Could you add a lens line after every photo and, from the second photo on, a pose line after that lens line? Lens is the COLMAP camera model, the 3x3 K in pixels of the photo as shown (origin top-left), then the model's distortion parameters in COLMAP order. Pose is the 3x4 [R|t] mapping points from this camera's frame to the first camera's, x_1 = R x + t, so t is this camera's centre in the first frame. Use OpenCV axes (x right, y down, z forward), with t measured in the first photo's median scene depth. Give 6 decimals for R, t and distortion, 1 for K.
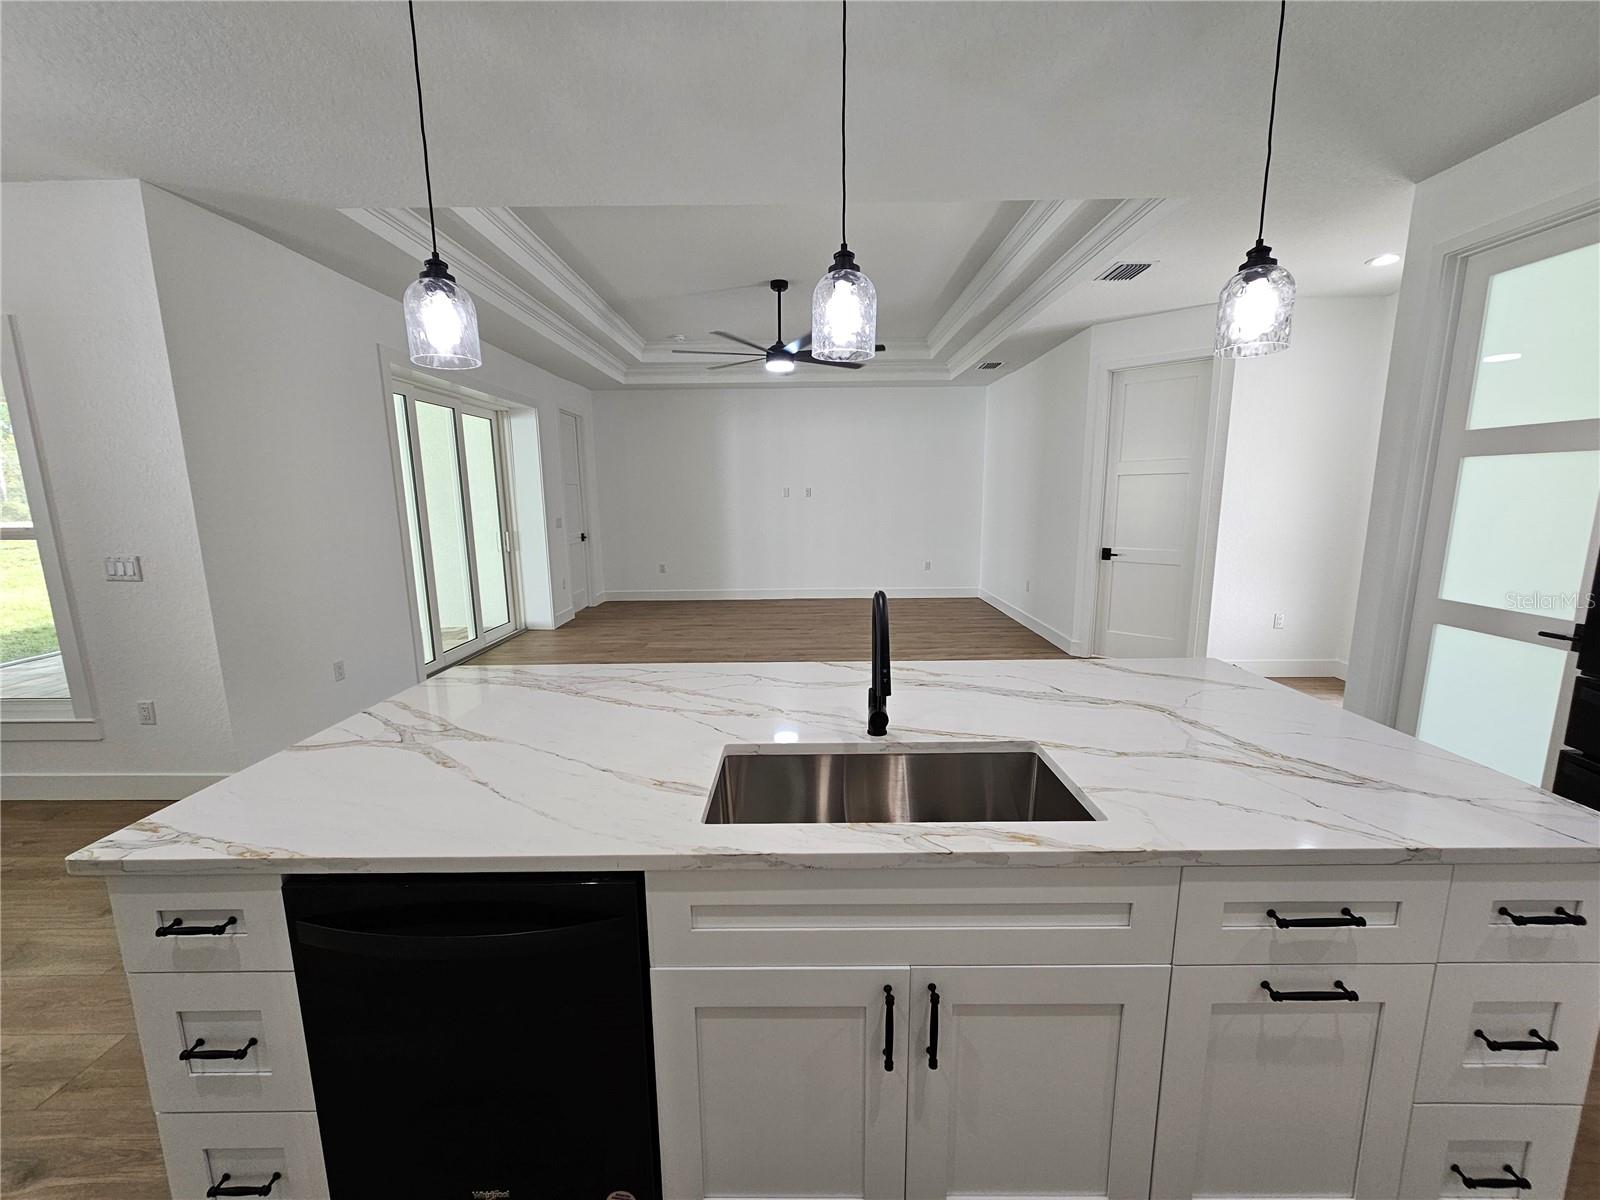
lens RADIAL K [[656.3, 0, 801.1], [0, 656.3, 606.8], [0, 0, 1]] dist [-0.002861, 0.000278]
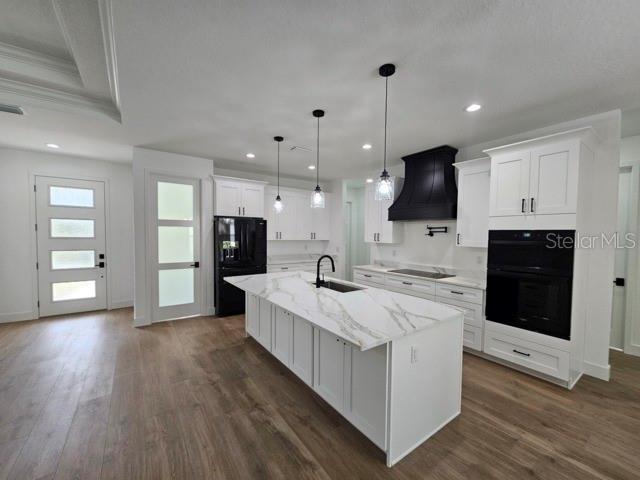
lens RADIAL K [[262.5, 0, 320.4], [0, 262.5, 242.7], [0, 0, 1]] dist [-0.002861, 0.000278]
pose [[-0.587651, -0.025038, 0.808727, -0.341555], [0.136767, 0.982065, 0.129784, -0.086374], [-0.797471, 0.186875, -0.573687, 0.490580]]
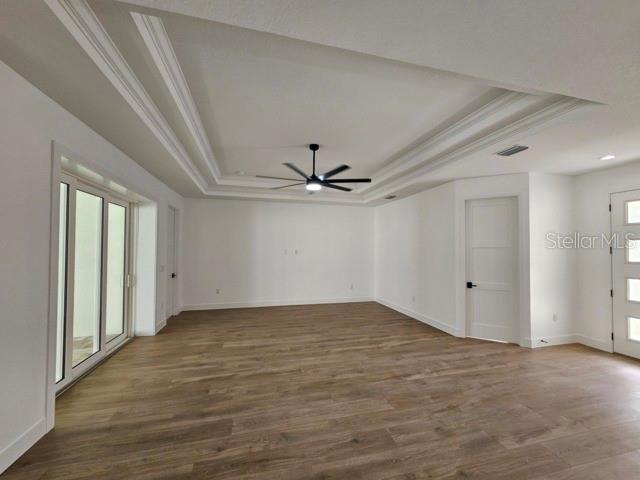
lens RADIAL K [[262.5, 0, 320.4], [0, 262.5, 242.7], [0, 0, 1]] dist [-0.002861, 0.000278]
pose [[0.965002, 0.021539, 0.261355, -0.177924], [0.030614, 0.980554, -0.193846, -0.057164], [-0.260448, 0.195063, 0.945578, 0.275421]]
